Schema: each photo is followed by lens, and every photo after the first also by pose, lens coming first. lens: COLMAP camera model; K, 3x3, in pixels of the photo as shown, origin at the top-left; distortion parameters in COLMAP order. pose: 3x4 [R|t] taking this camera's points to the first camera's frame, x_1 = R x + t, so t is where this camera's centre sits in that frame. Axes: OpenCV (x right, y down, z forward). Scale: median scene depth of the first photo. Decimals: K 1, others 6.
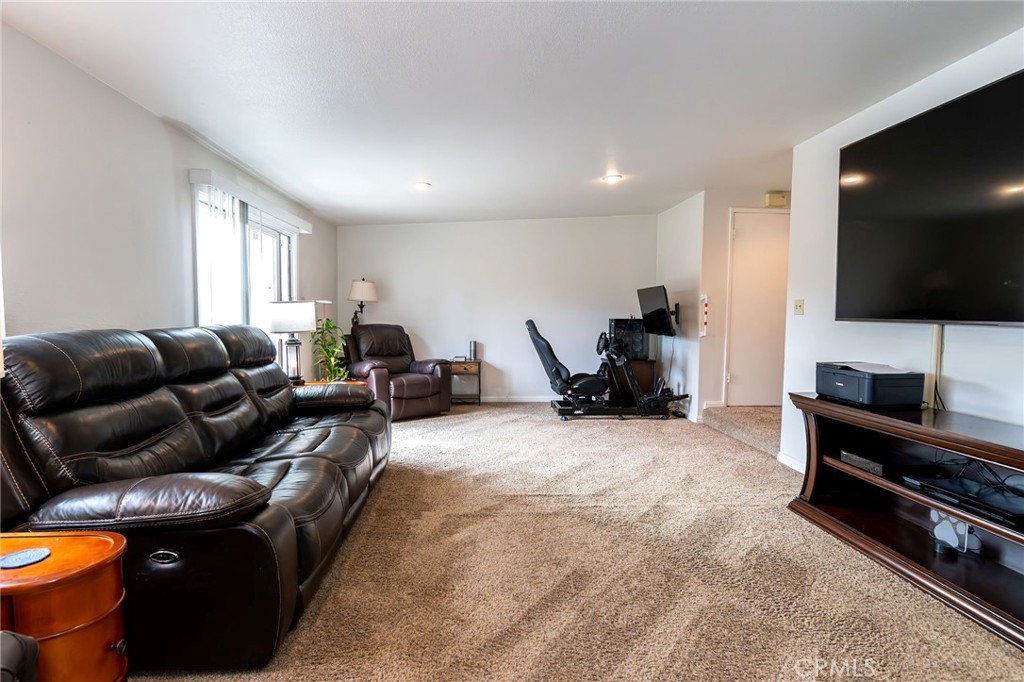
lens RADIAL K [[534.1, 0, 515.1], [0, 534.1, 346.1], [0, 0, 1]] dist [0.003443, -0.001186]
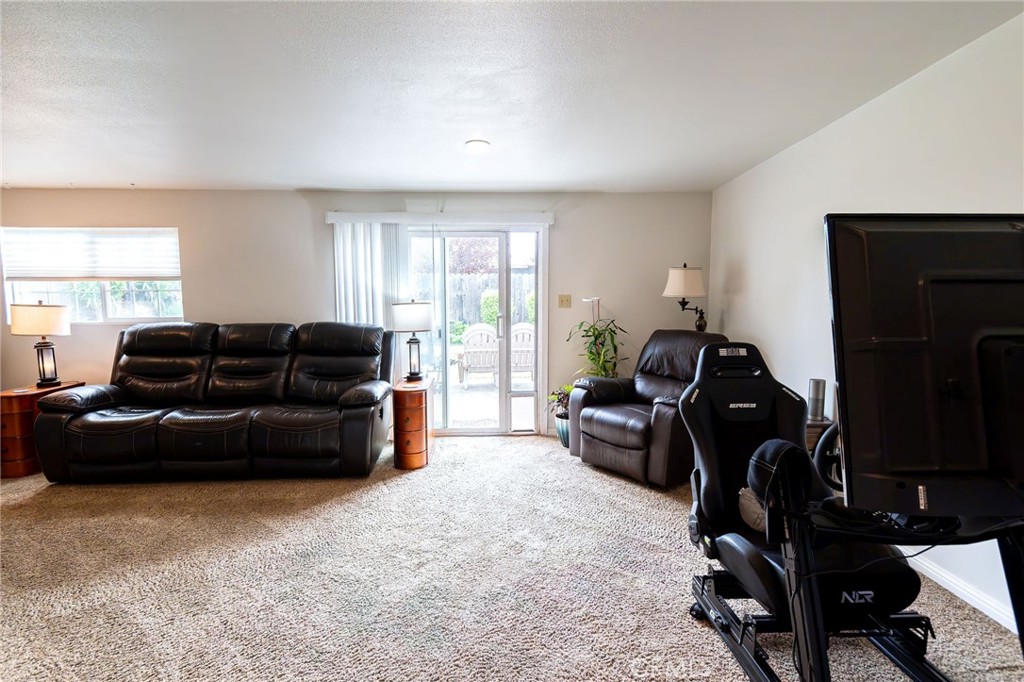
lens RADIAL K [[530.4, 0, 512.0], [0, 530.4, 341.0], [0, 0, 1]] dist [0.002550, 0.000626]
pose [[-0.040652, 0.092987, -0.994837, 0.583204], [-0.058099, 0.993755, 0.095260, -0.108365], [0.997483, 0.061672, -0.034996, 1.100728]]
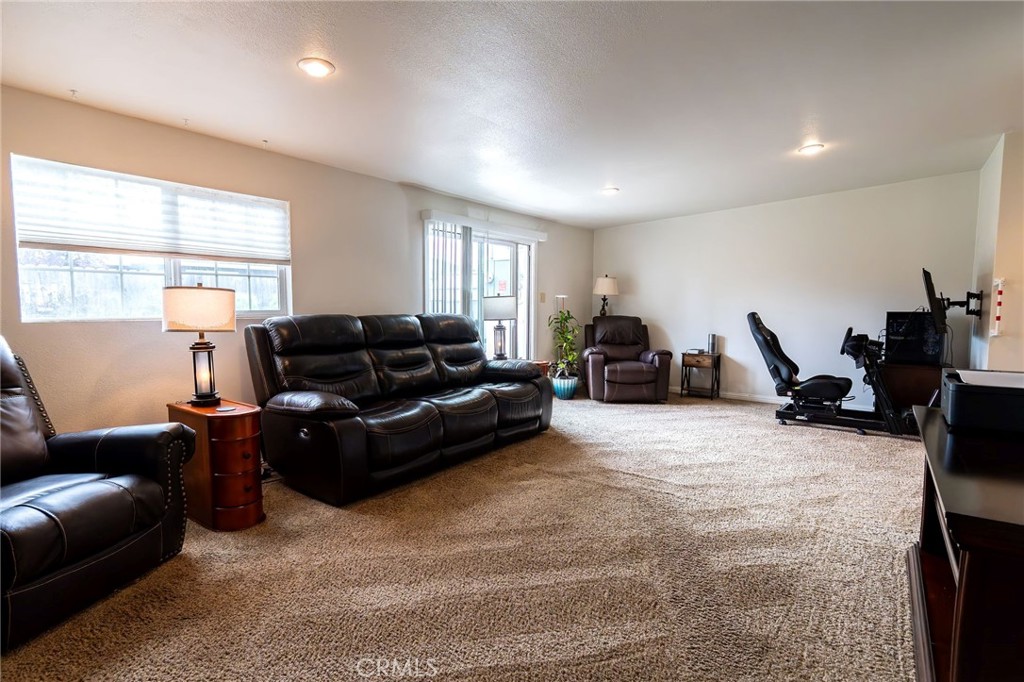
lens RADIAL K [[525.0, 0, 484.9], [0, 525.0, 343.0], [0, 0, 1]] dist [0.001575, -0.000101]
pose [[0.739318, 0.044157, -0.671907, 0.378124], [-0.039591, 0.998972, 0.022088, 0.003141], [0.672192, 0.010272, 0.740306, 0.013398]]
